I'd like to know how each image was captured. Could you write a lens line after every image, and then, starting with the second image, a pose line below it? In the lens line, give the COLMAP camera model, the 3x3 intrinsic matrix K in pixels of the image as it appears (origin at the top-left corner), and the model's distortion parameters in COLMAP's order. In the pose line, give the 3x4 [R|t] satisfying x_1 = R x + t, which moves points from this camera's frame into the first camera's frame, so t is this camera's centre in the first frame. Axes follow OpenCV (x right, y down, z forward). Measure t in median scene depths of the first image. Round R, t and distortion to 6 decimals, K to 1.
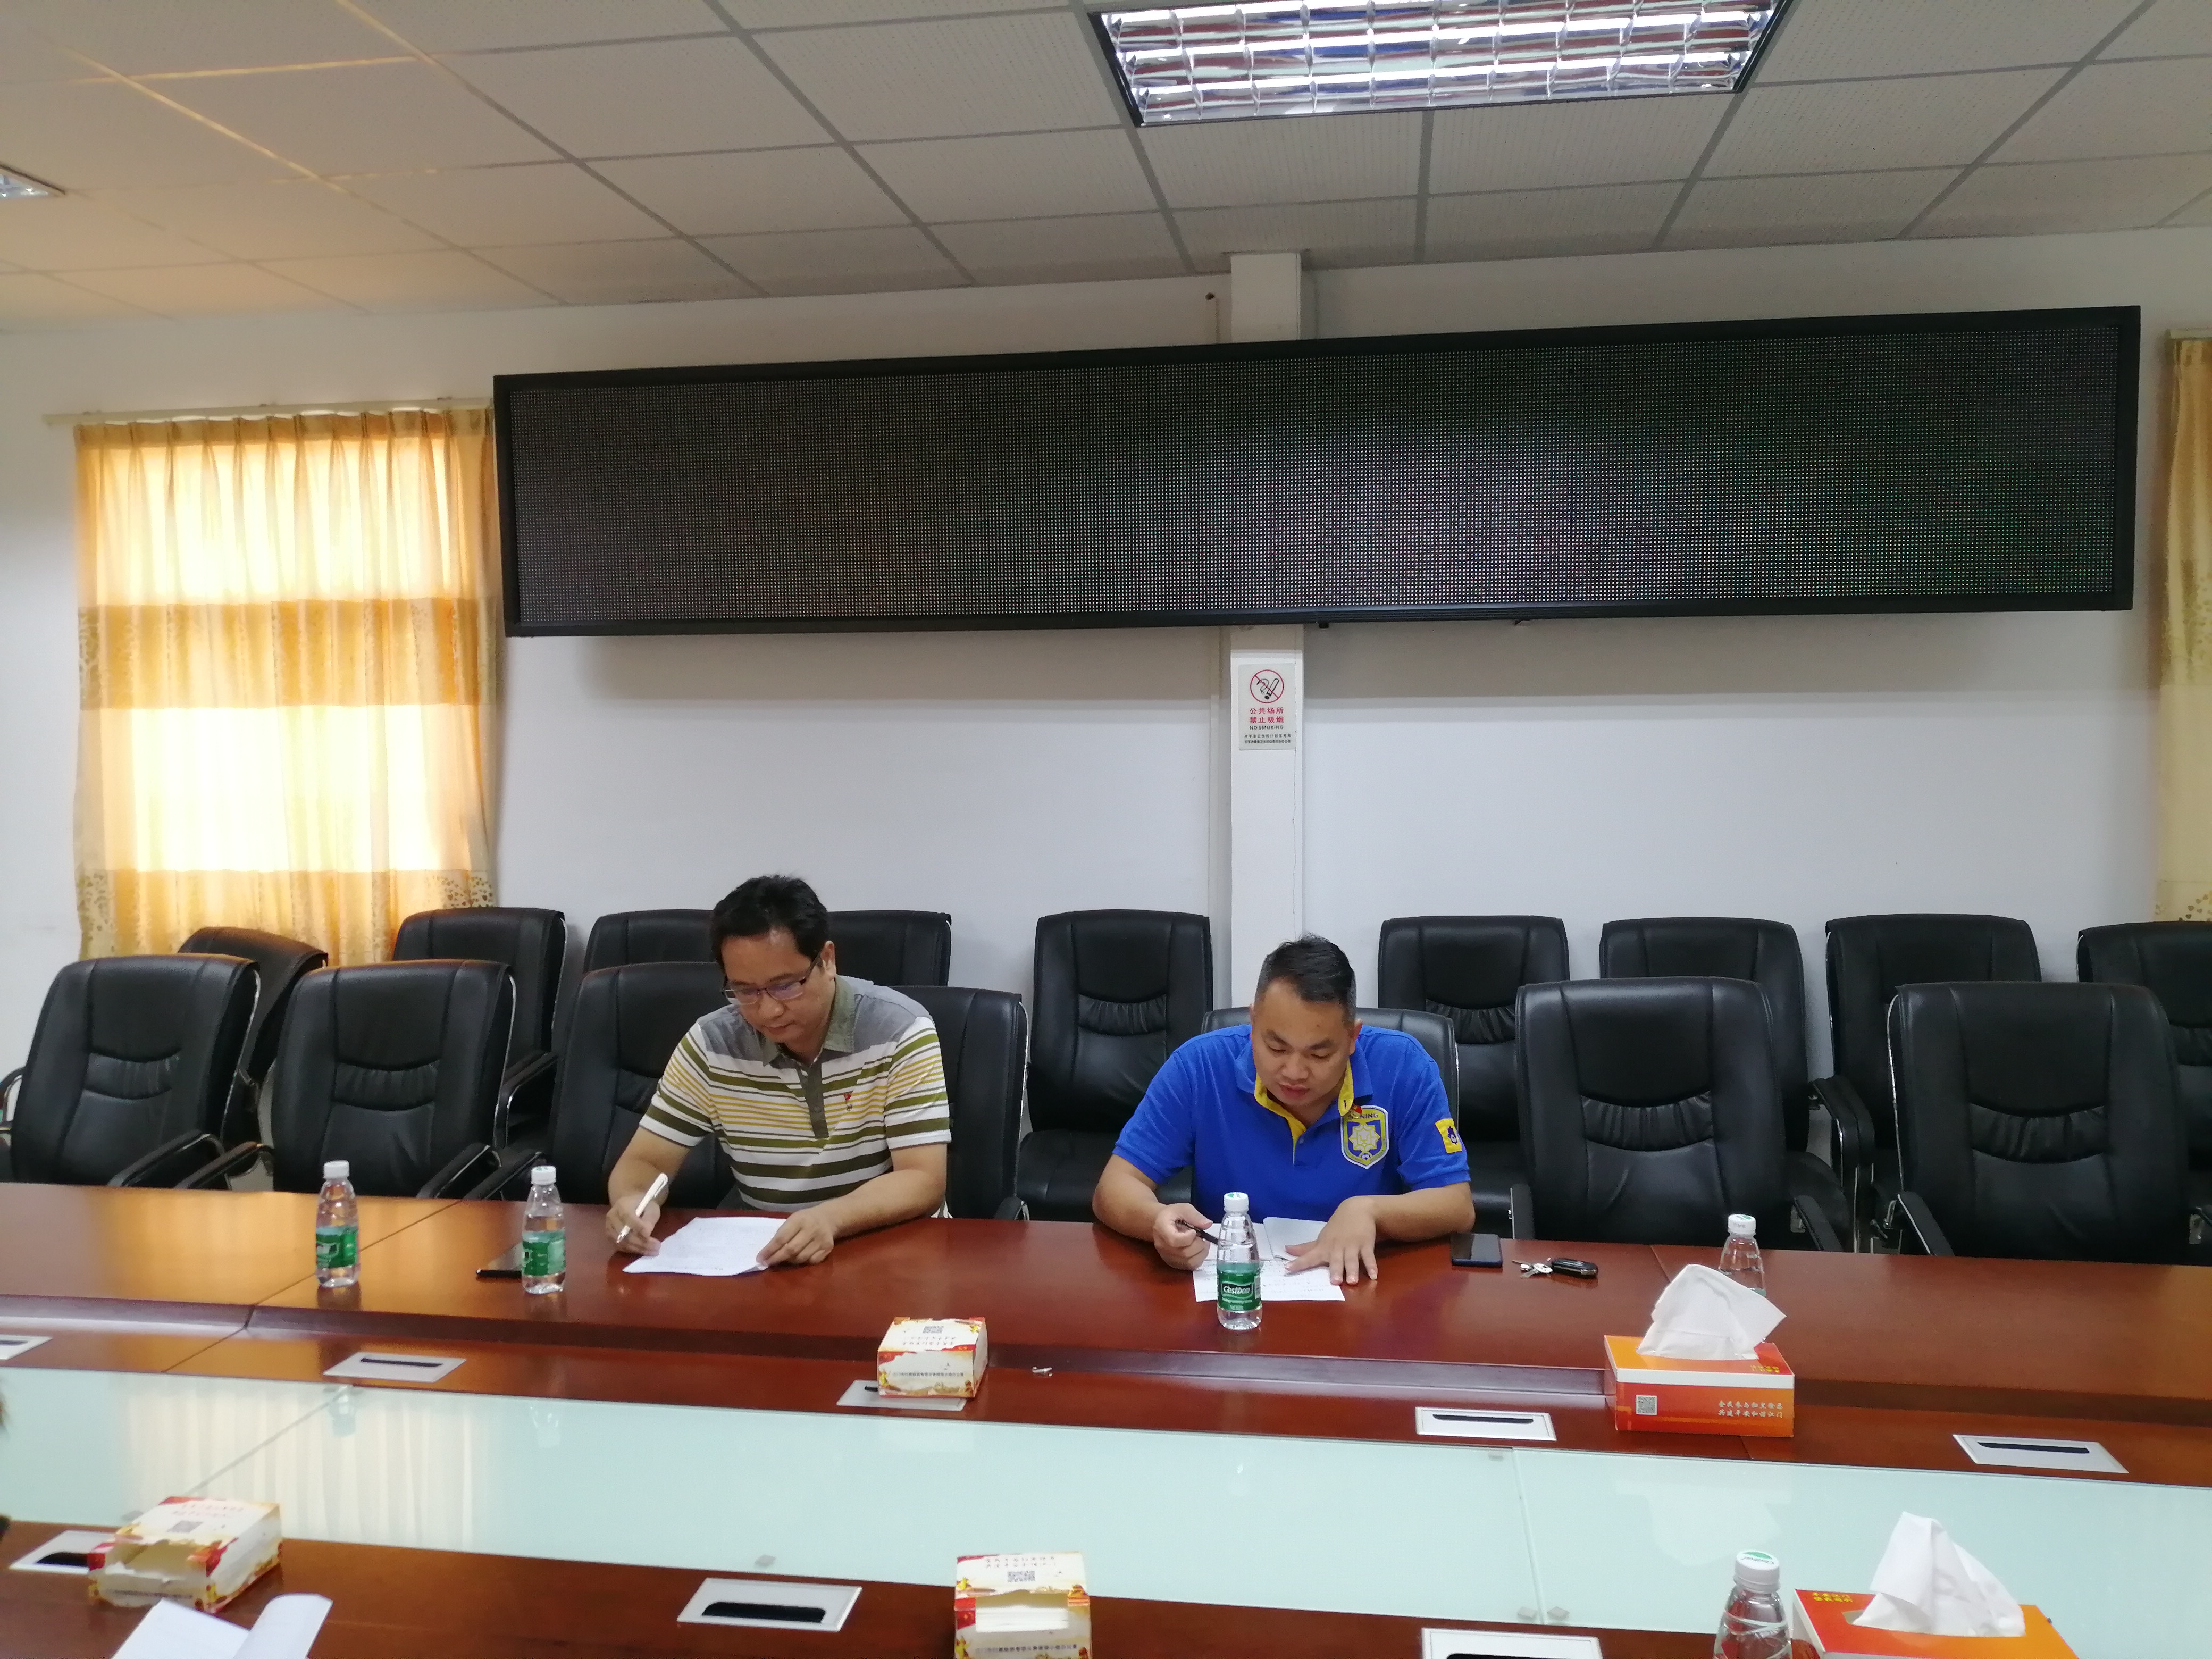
lens RADIAL K [[1733.3, 0, 1106.0], [0, 1733.3, 829.5], [0, 0, 1]] dist [0.113734, -0.216874]
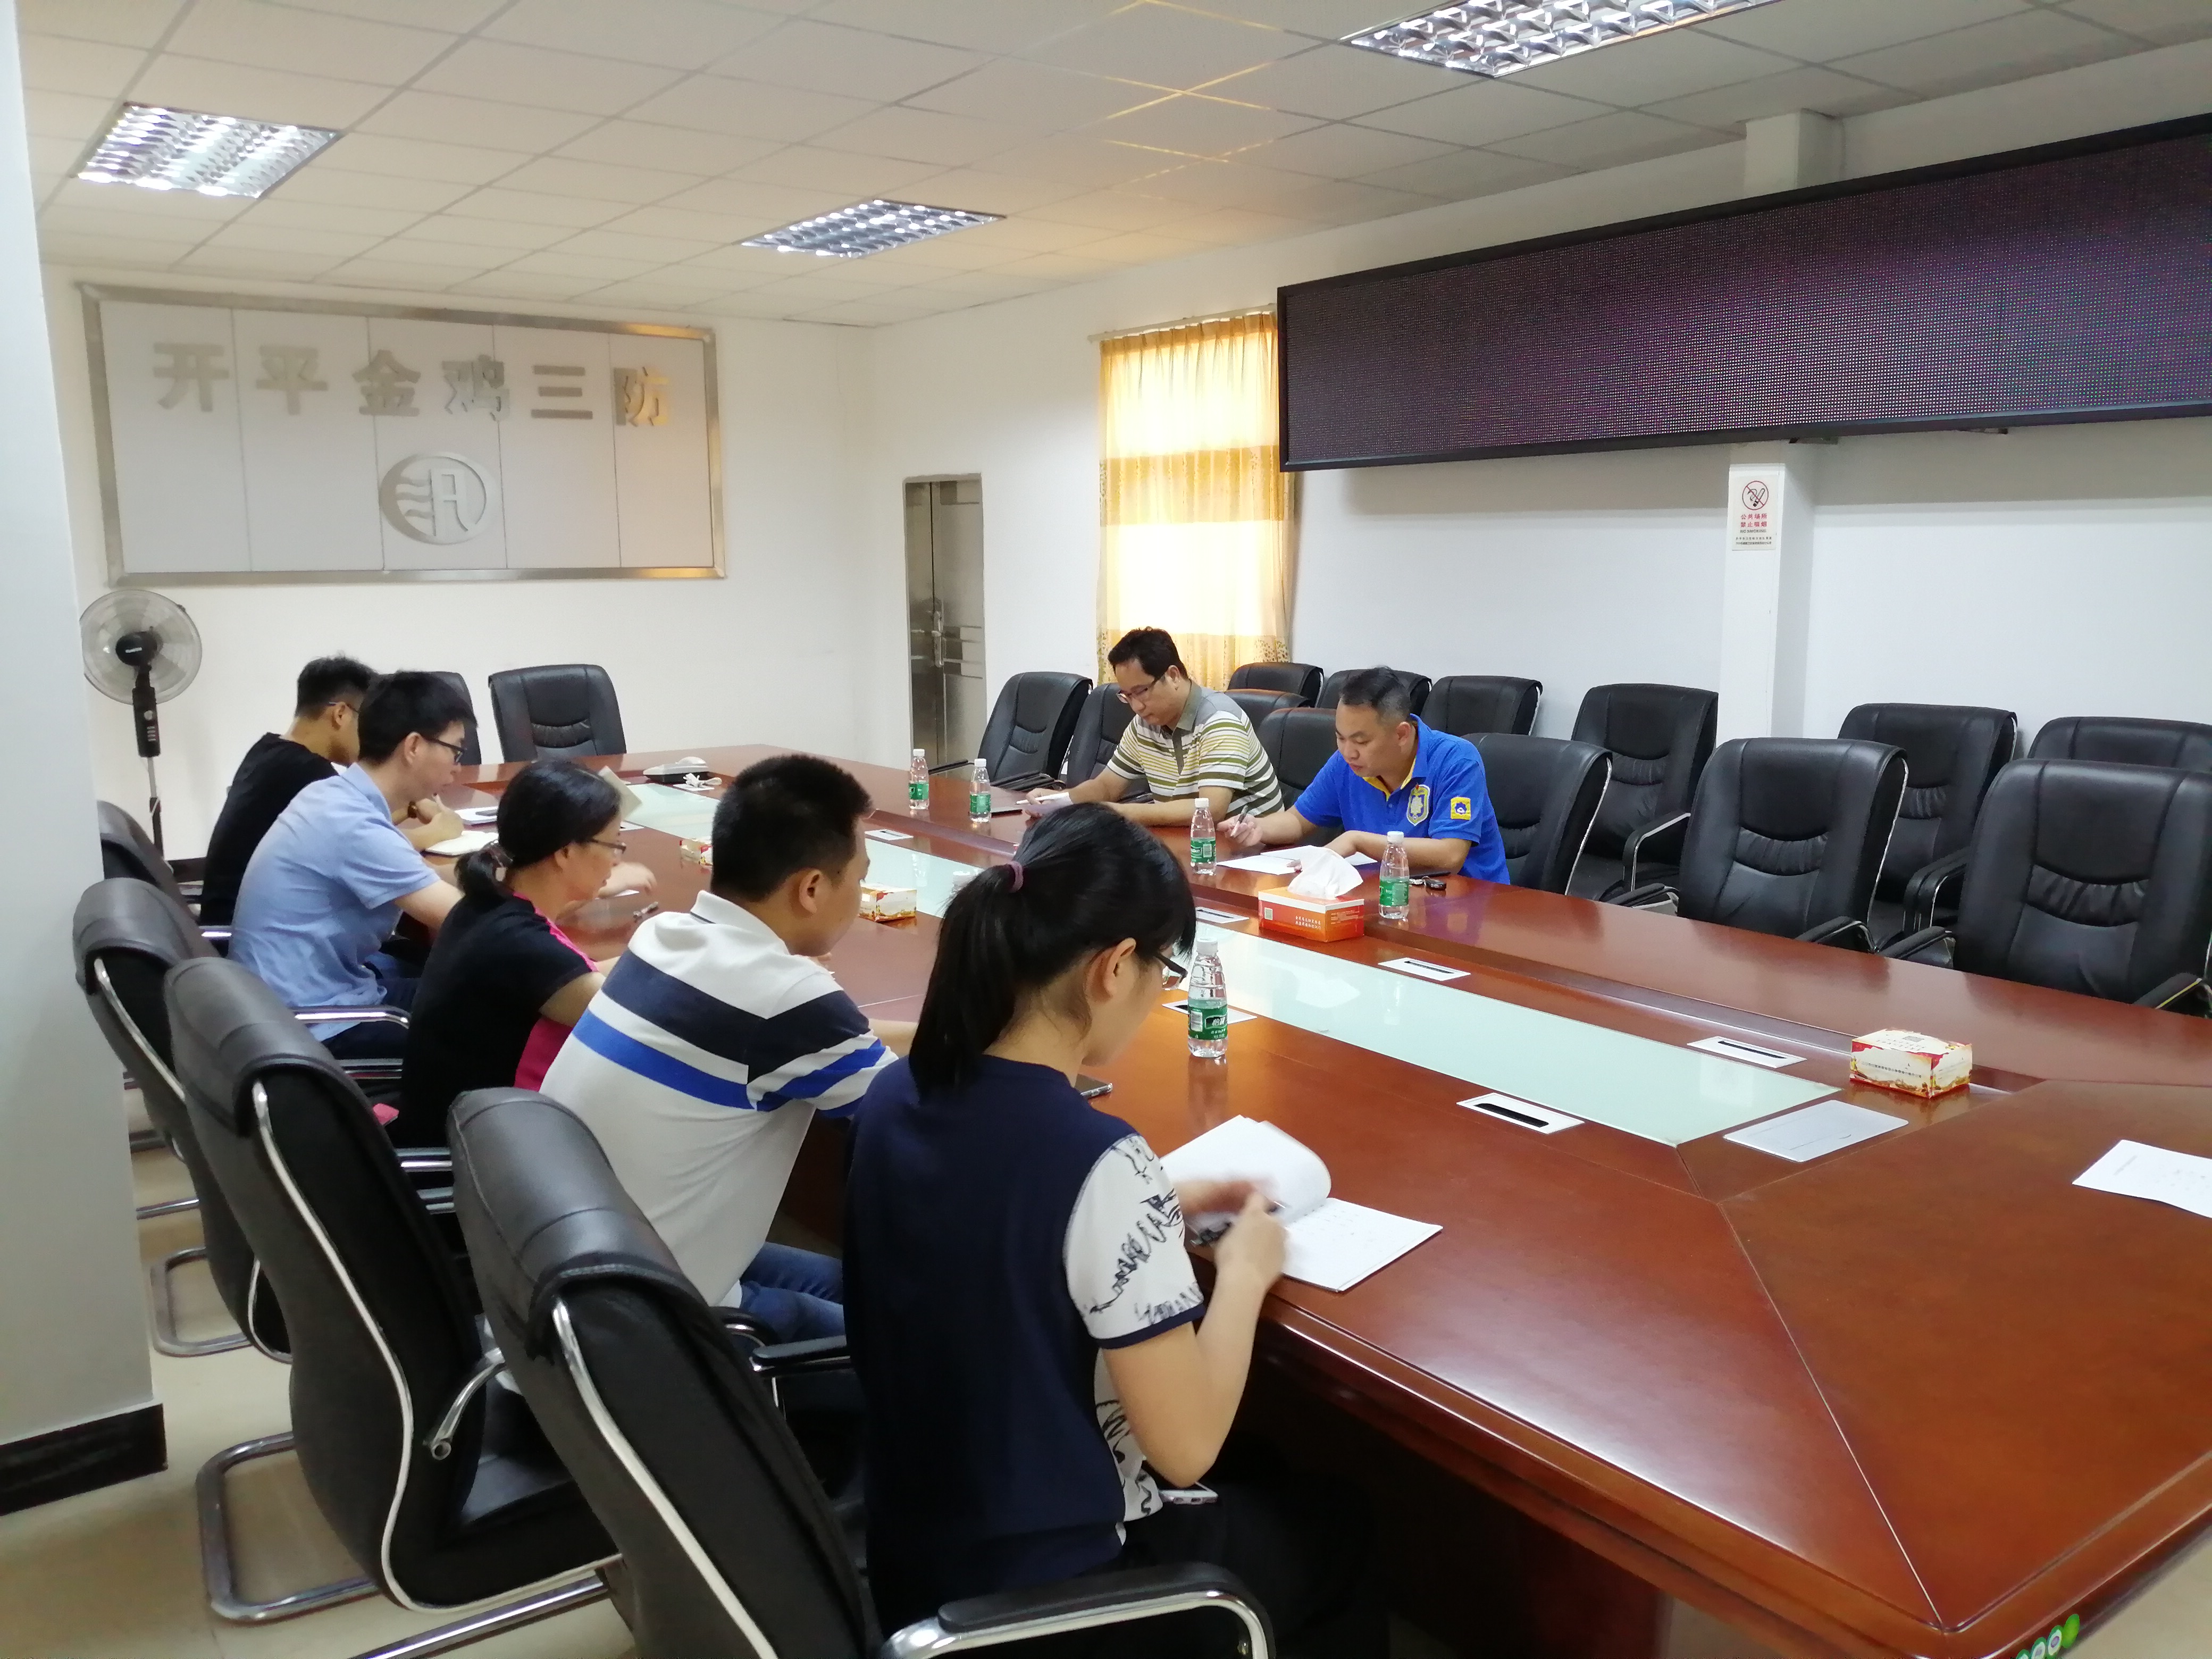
lens RADIAL K [[1728.7, 0, 1106.0], [0, 1728.7, 829.5], [0, 0, 1]] dist [0.025923, -0.061848]
pose [[0.719772, 0.112783, -0.684988, 0.571898], [-0.042874, 0.992053, 0.118290, 0.019805], [0.692886, -0.055774, 0.718887, -0.141109]]
